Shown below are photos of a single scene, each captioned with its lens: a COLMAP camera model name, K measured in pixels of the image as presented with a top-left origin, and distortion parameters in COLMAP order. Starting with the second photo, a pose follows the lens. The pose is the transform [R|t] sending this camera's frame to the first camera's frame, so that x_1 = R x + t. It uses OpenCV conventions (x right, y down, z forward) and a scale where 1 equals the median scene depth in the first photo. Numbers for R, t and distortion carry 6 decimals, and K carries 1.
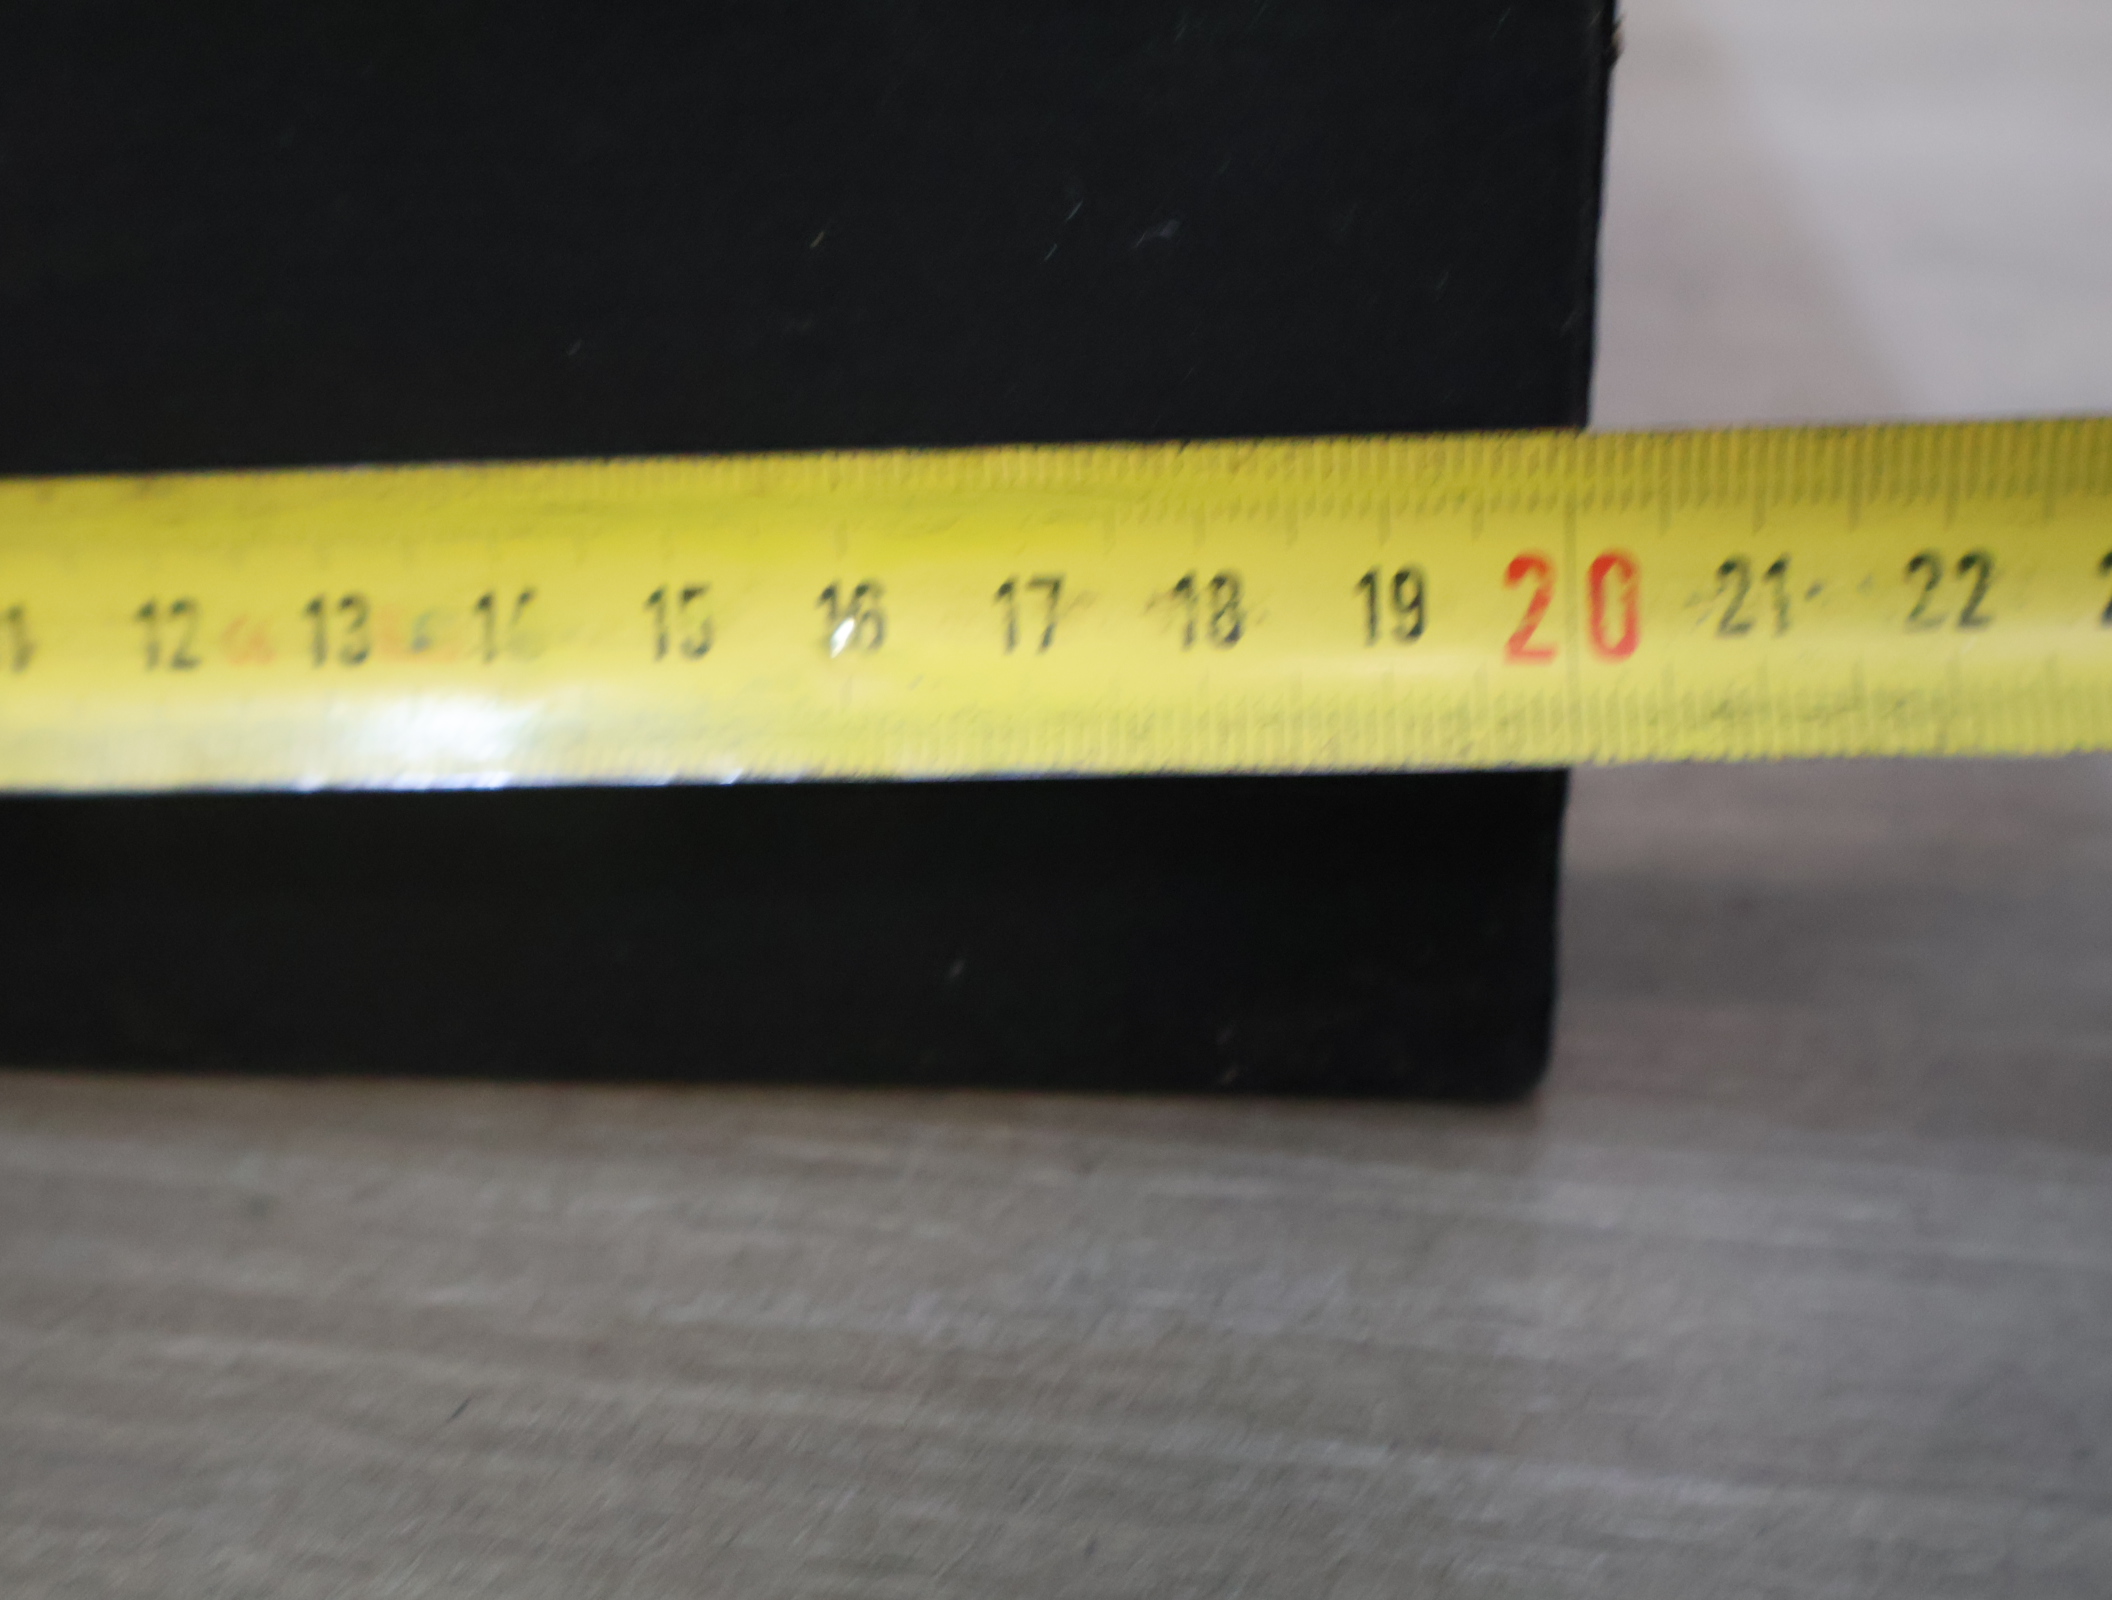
lens RADIAL K [[2677.5, 0, 1038.1], [0, 2677.5, 803.0], [0, 0, 1]] dist [0.004397, 0.000000]
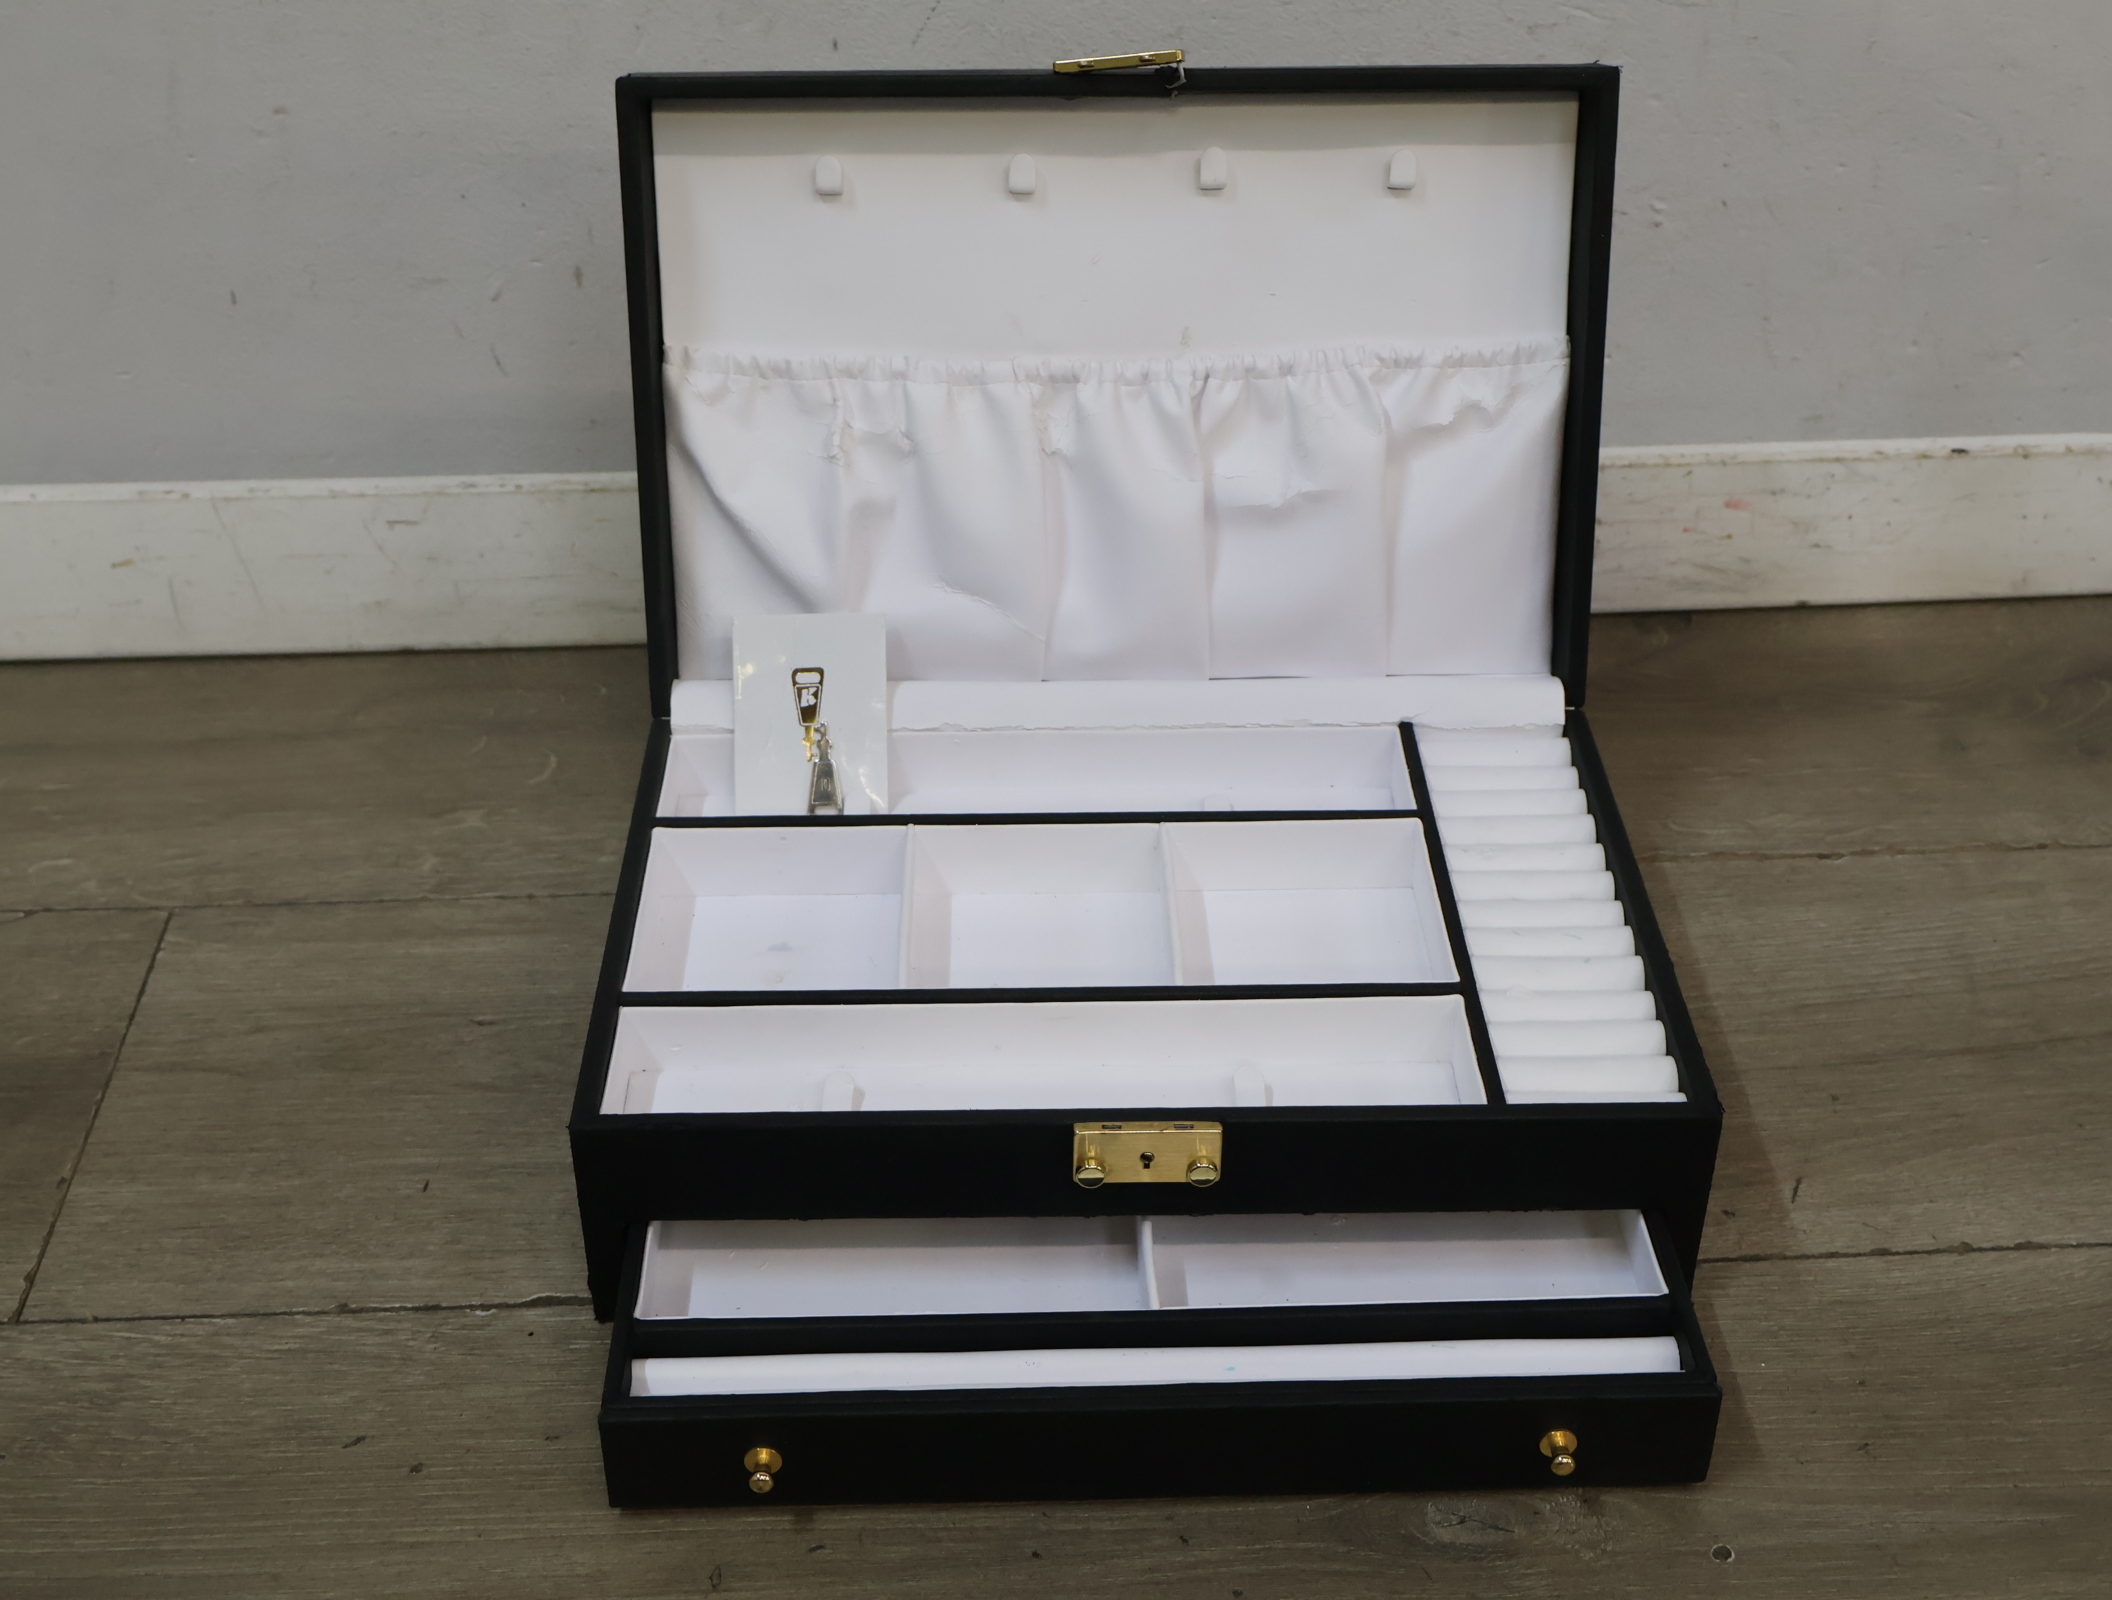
lens RADIAL K [[2677.5, 0, 1055.6], [0, 2677.5, 804.4], [0, 0, 1]] dist [0.004397, 0.000000]
pose [[0.971774, -0.101069, 0.213167, 0.127045], [0.081633, 0.991822, 0.098108, -1.472683], [-0.221340, -0.077937, 0.972077, -3.505899]]
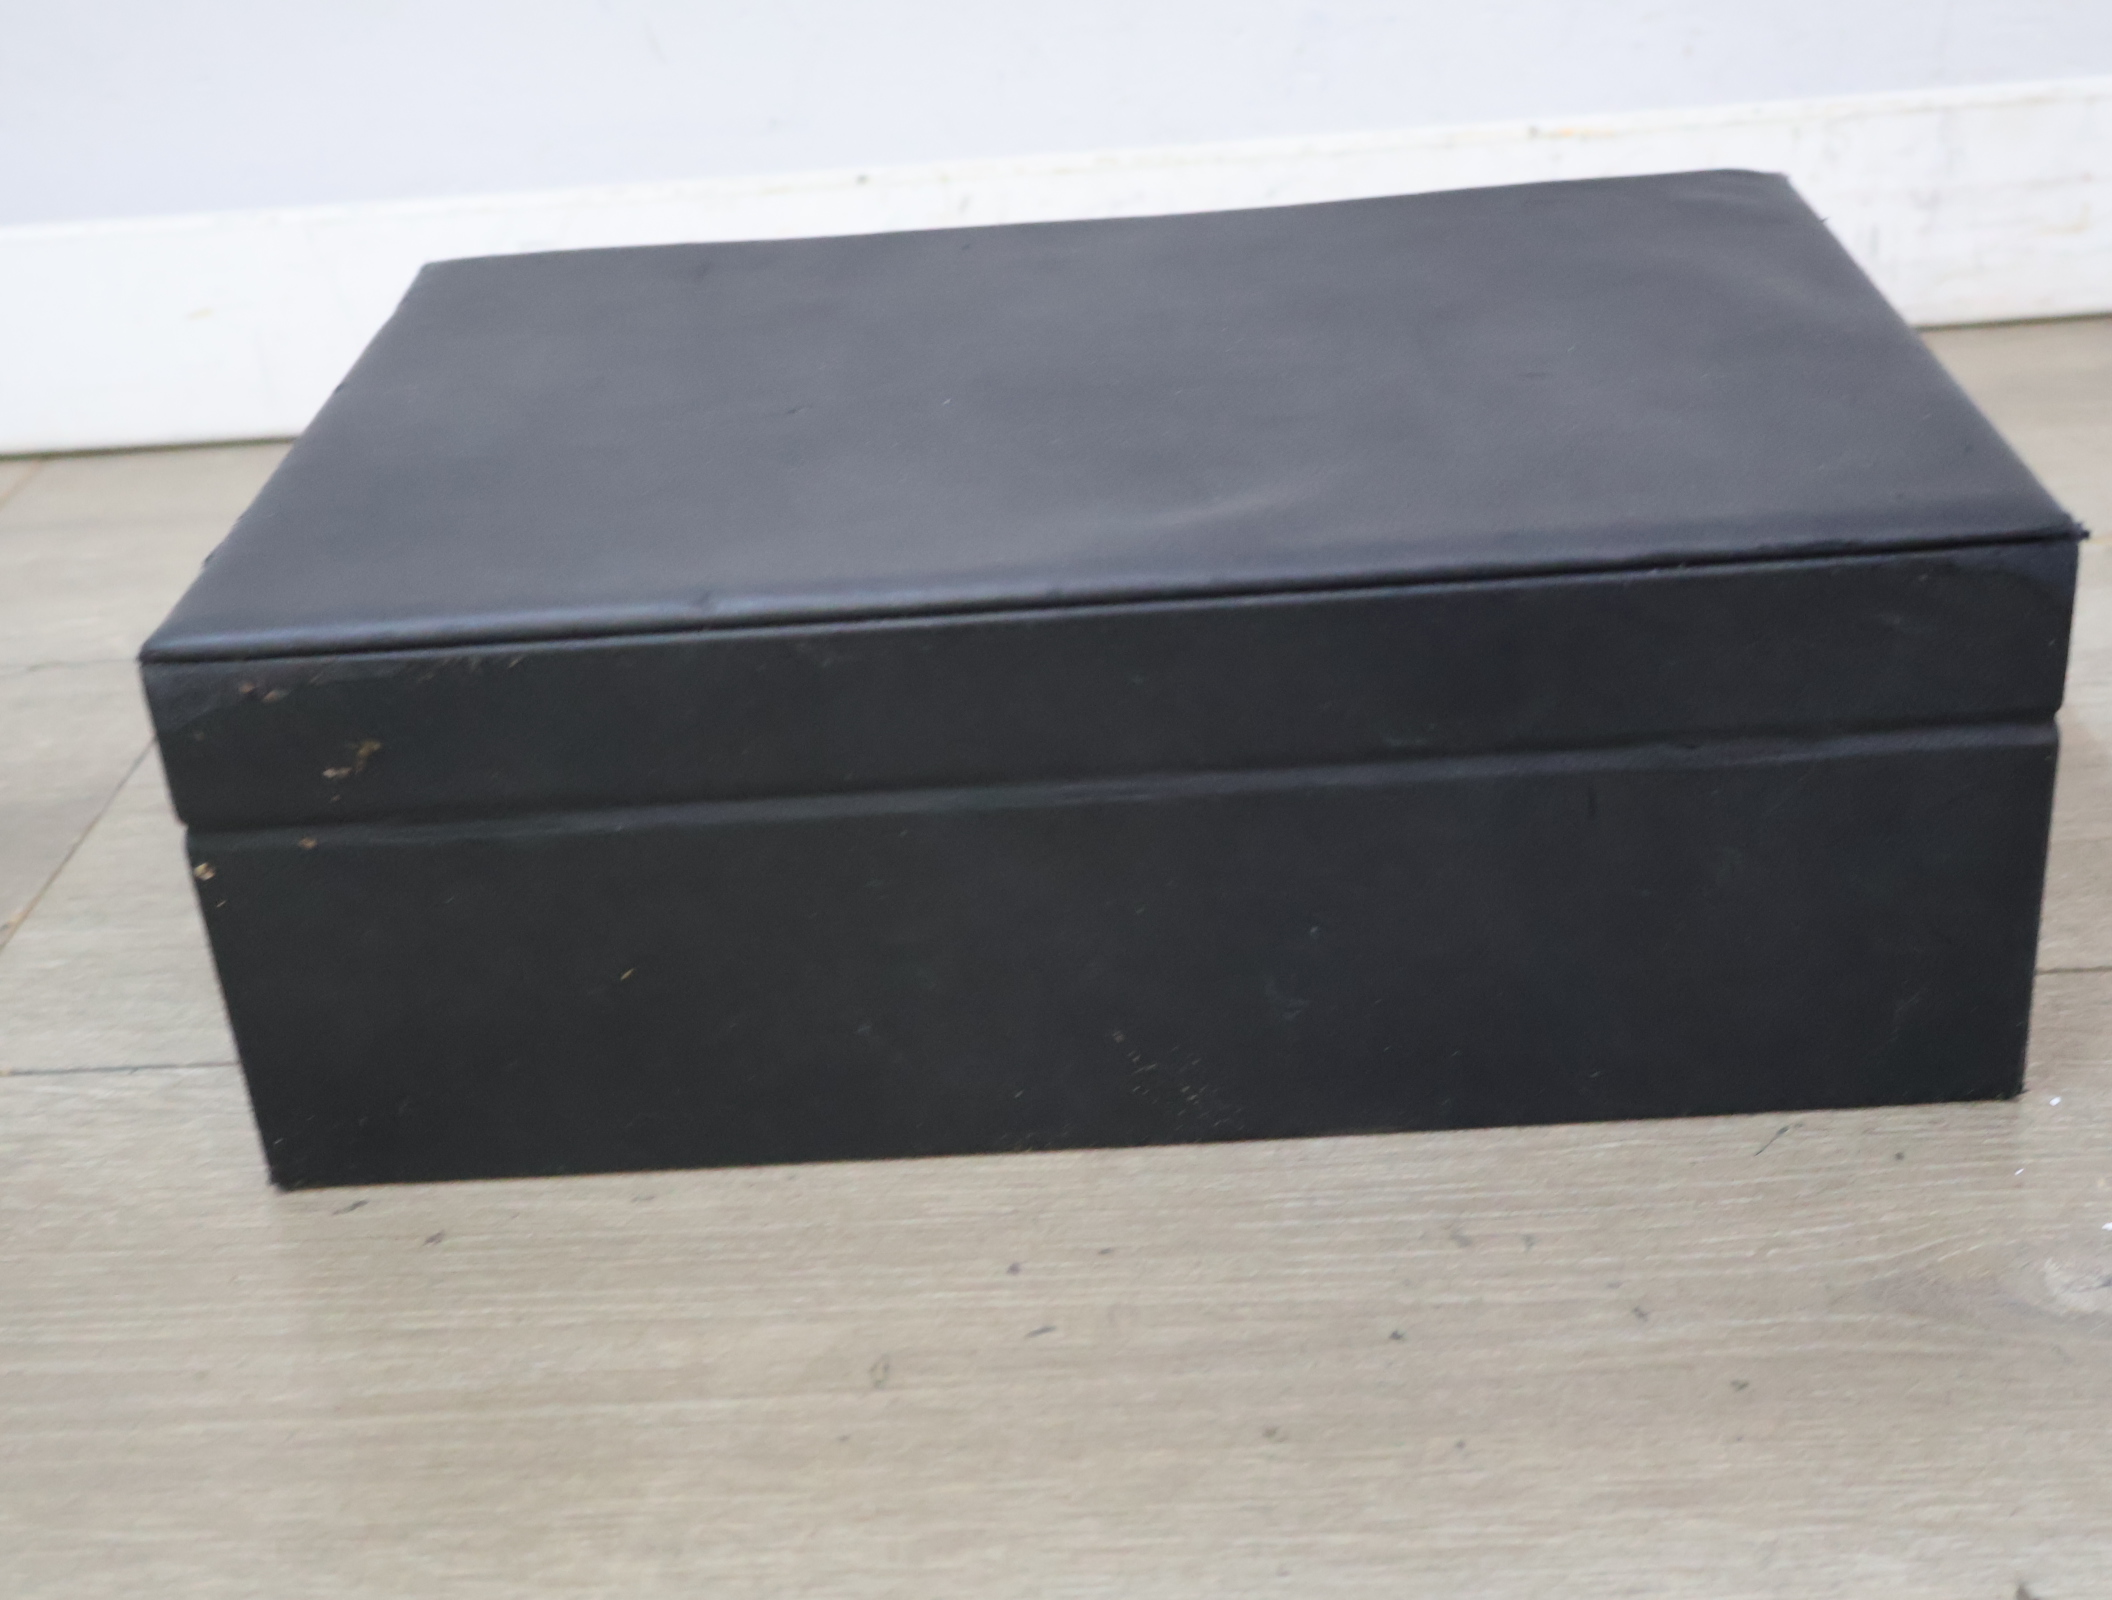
lens RADIAL K [[2677.5, 0, 1054.6], [0, 2677.5, 782.7], [0, 0, 1]] dist [0.004397, 0.000000]
pose [[0.987319, -0.106354, 0.117854, 0.317936], [0.110697, 0.993373, -0.030922, -0.279767], [-0.113785, 0.043576, 0.992549, -1.914850]]
